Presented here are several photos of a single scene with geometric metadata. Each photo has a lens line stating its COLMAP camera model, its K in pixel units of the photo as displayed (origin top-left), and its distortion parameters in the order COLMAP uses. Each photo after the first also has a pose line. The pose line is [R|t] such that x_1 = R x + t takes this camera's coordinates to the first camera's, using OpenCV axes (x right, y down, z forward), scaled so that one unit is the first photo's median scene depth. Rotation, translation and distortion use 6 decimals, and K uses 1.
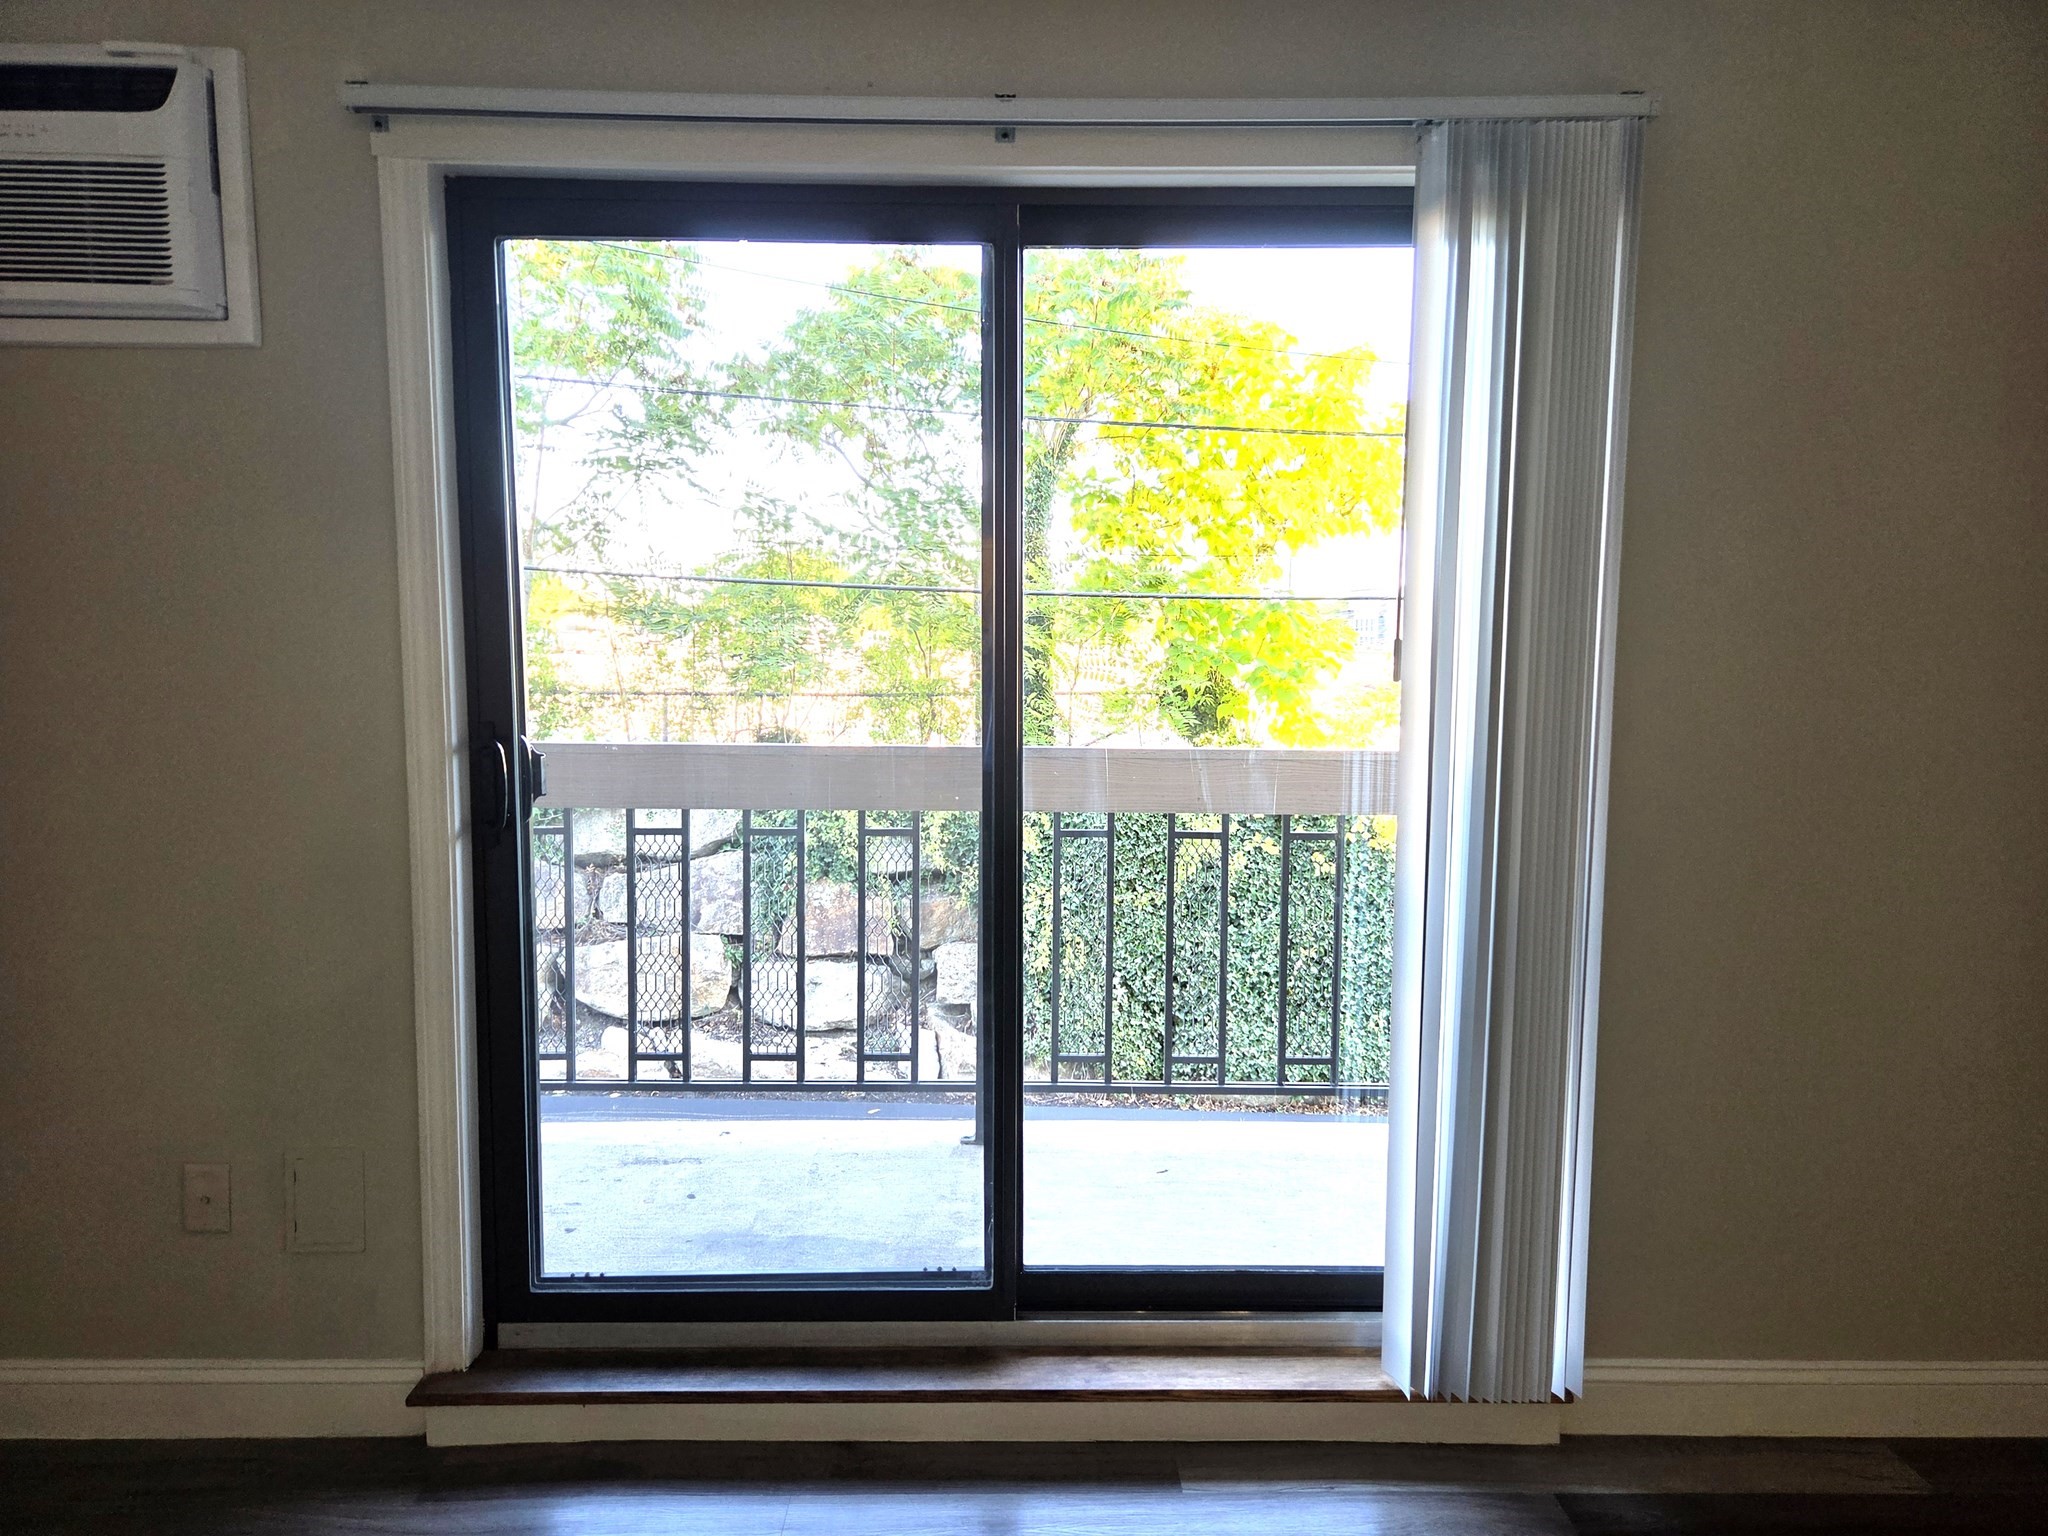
lens RADIAL K [[1384.1, 0, 1024.3], [0, 1384.1, 758.4], [0, 0, 1]] dist [0.090556, -0.076724]
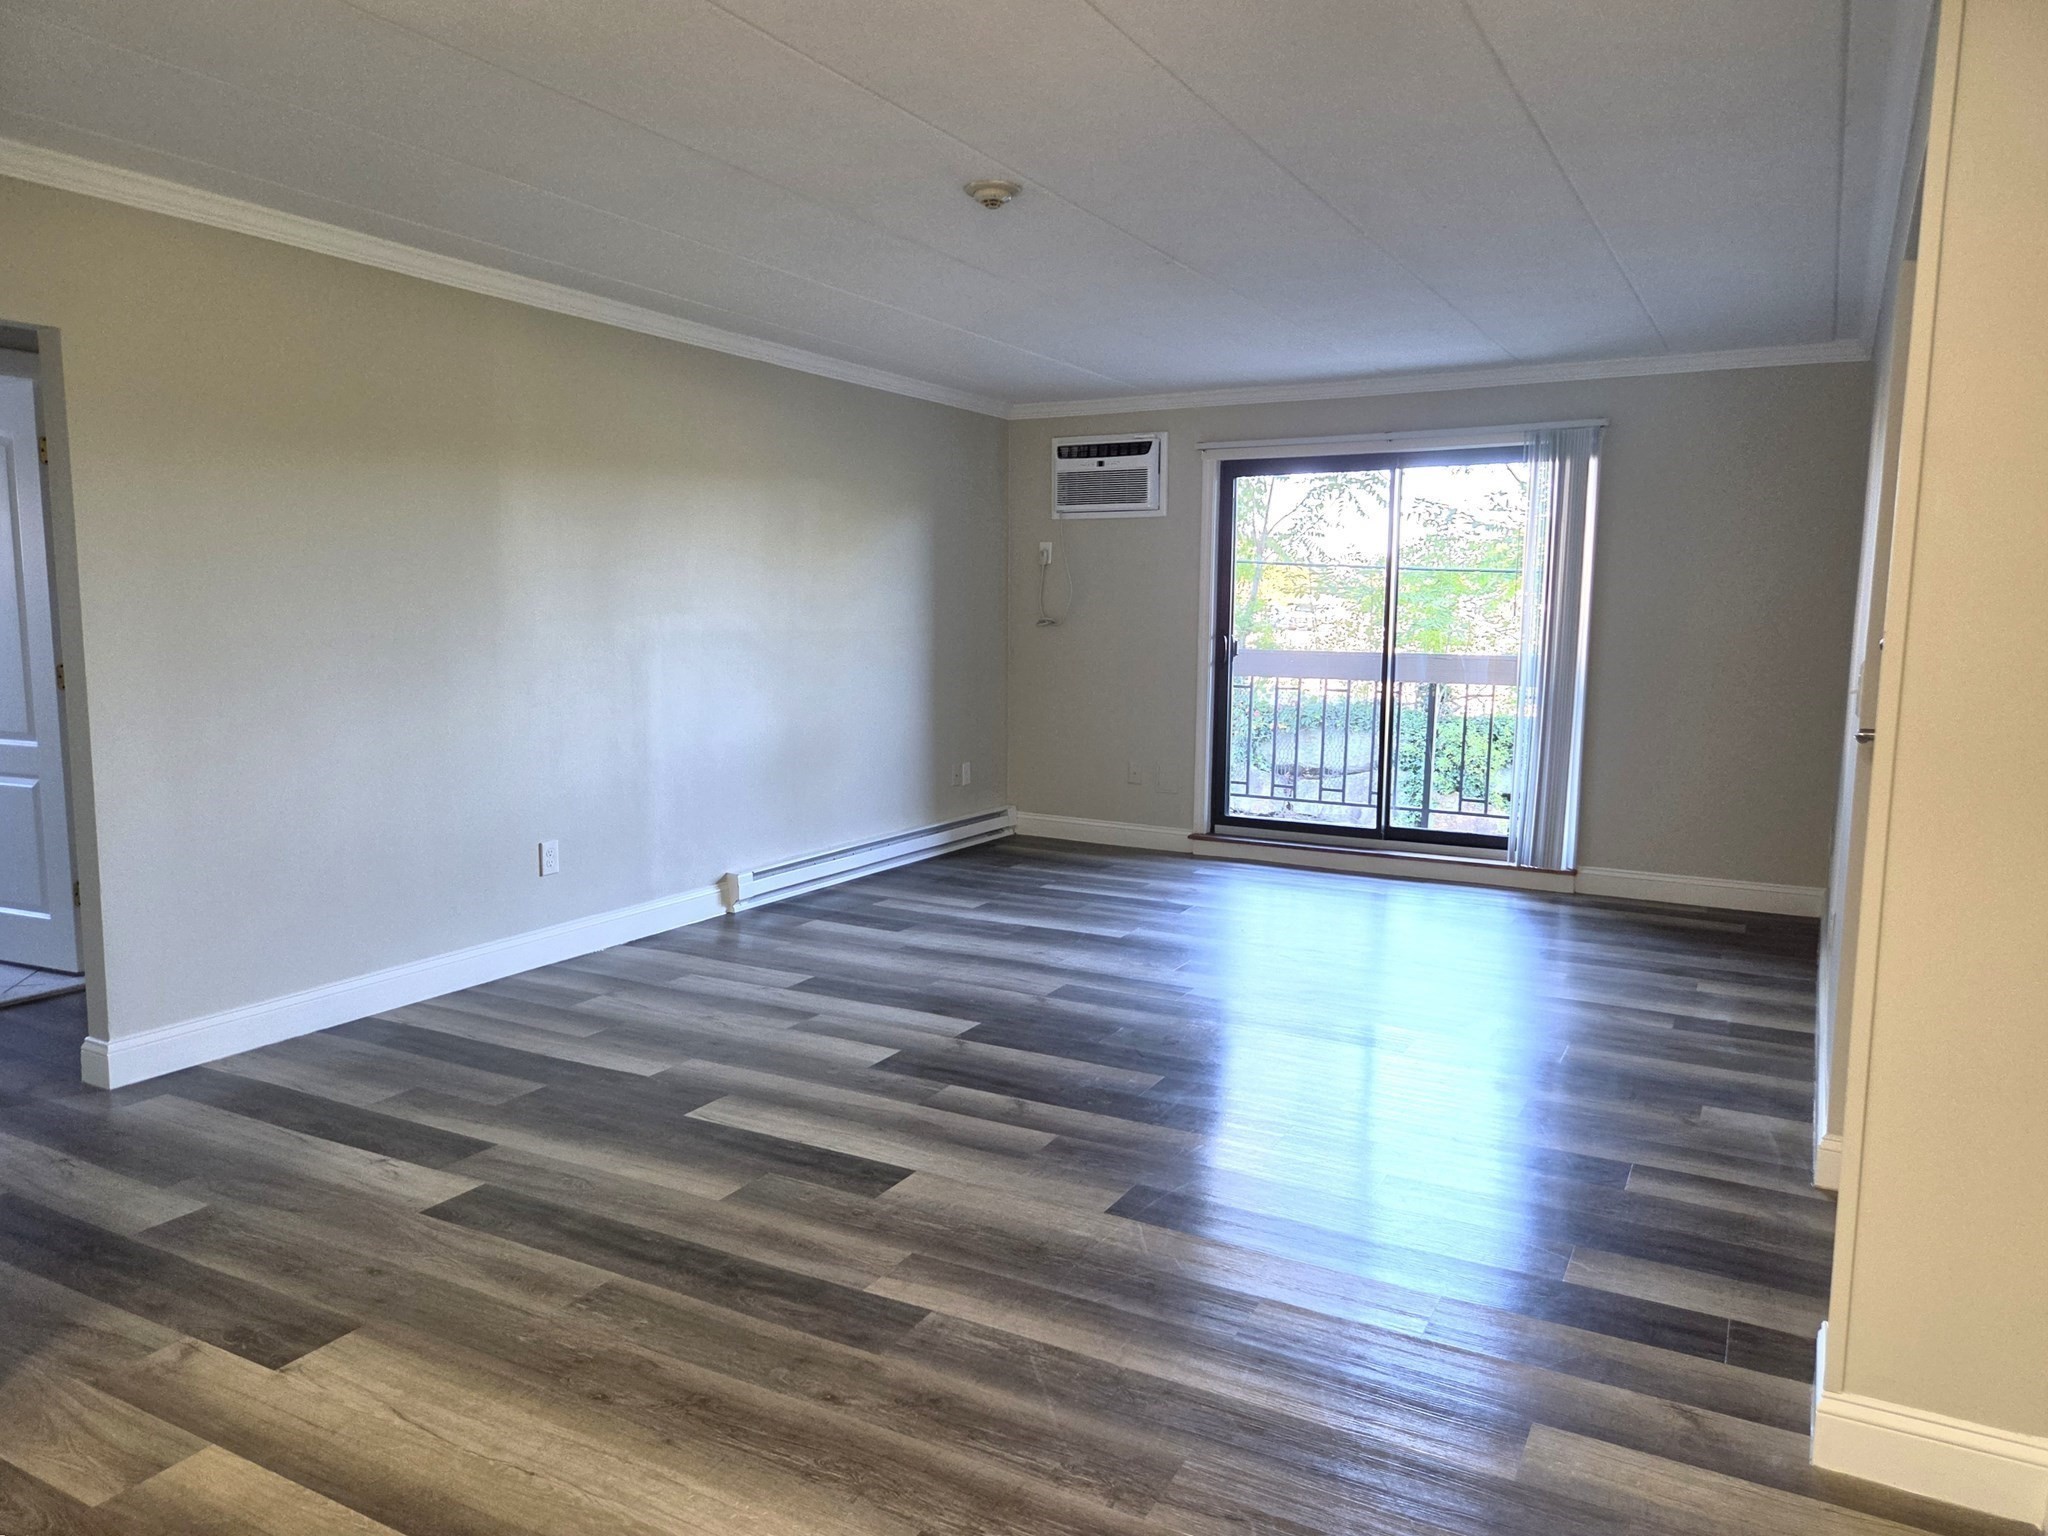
lens RADIAL K [[1389.5, 0, 1009.6], [0, 1389.5, 769.0], [0, 0, 1]] dist [0.085971, -0.069909]
pose [[0.867295, 0.062897, -0.493805, 0.776647], [-0.051260, 0.997997, 0.037085, 0.197639], [0.495148, -0.006851, 0.868781, -1.976852]]
